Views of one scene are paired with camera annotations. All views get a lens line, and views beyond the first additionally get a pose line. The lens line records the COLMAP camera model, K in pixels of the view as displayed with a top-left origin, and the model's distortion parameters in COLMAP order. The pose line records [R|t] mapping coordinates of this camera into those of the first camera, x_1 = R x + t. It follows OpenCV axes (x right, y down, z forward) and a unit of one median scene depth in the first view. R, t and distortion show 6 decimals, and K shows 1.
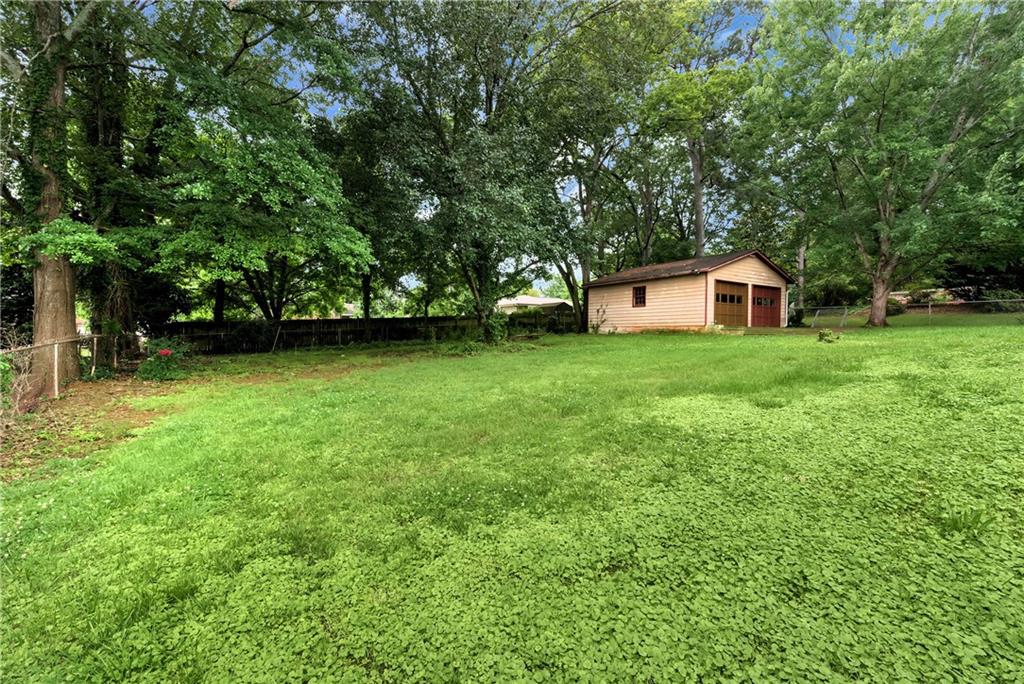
lens RADIAL K [[460.3, 0, 512.3], [0, 460.3, 342.7], [0, 0, 1]] dist [0.000922, -0.000110]
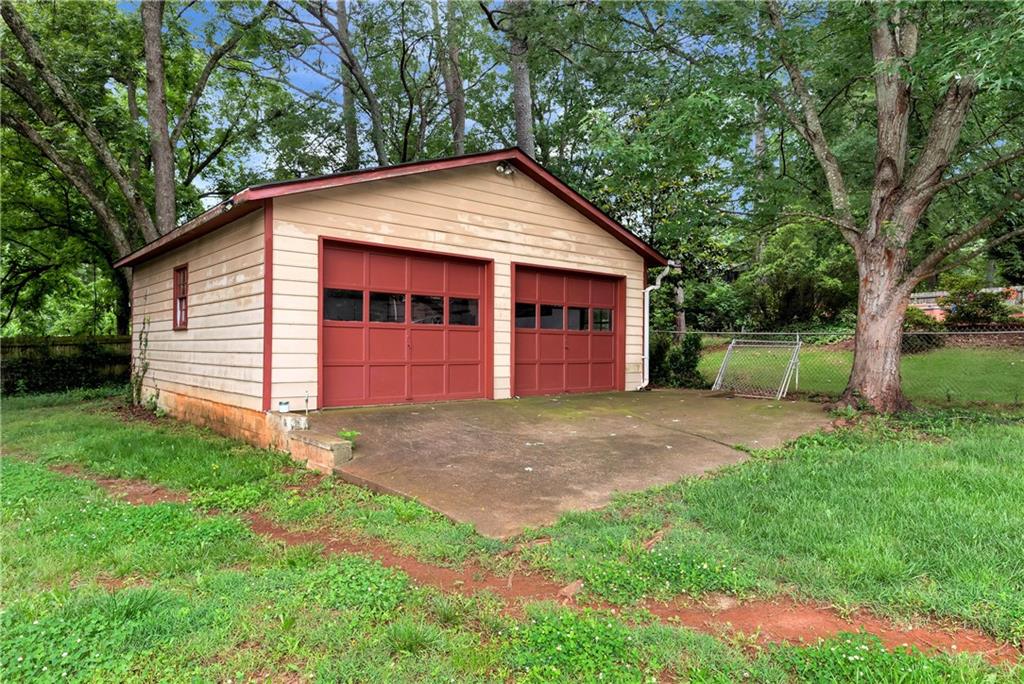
lens RADIAL K [[625.2, 0, 511.4], [0, 625.2, 342.1], [0, 0, 1]] dist [-0.010855, -0.000467]
pose [[0.992972, 0.001296, 0.118340, 0.468817], [0.001949, 0.999625, -0.027298, -0.060663], [-0.118331, 0.027337, 0.992598, 0.574446]]
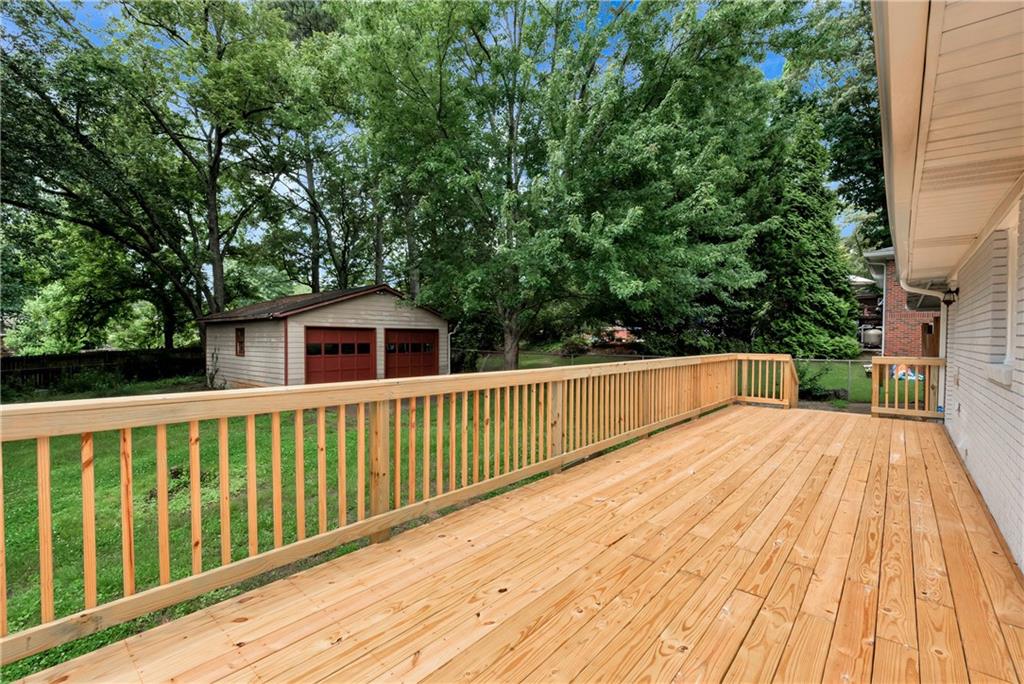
lens RADIAL K [[460.3, 0, 513.9], [0, 460.3, 343.7], [0, 0, 1]] dist [0.000922, -0.000110]
pose [[0.960677, -0.003049, 0.277651, 0.514211], [0.003999, 0.999988, -0.002856, -0.097080], [-0.277639, 0.003854, 0.960678, 0.175897]]
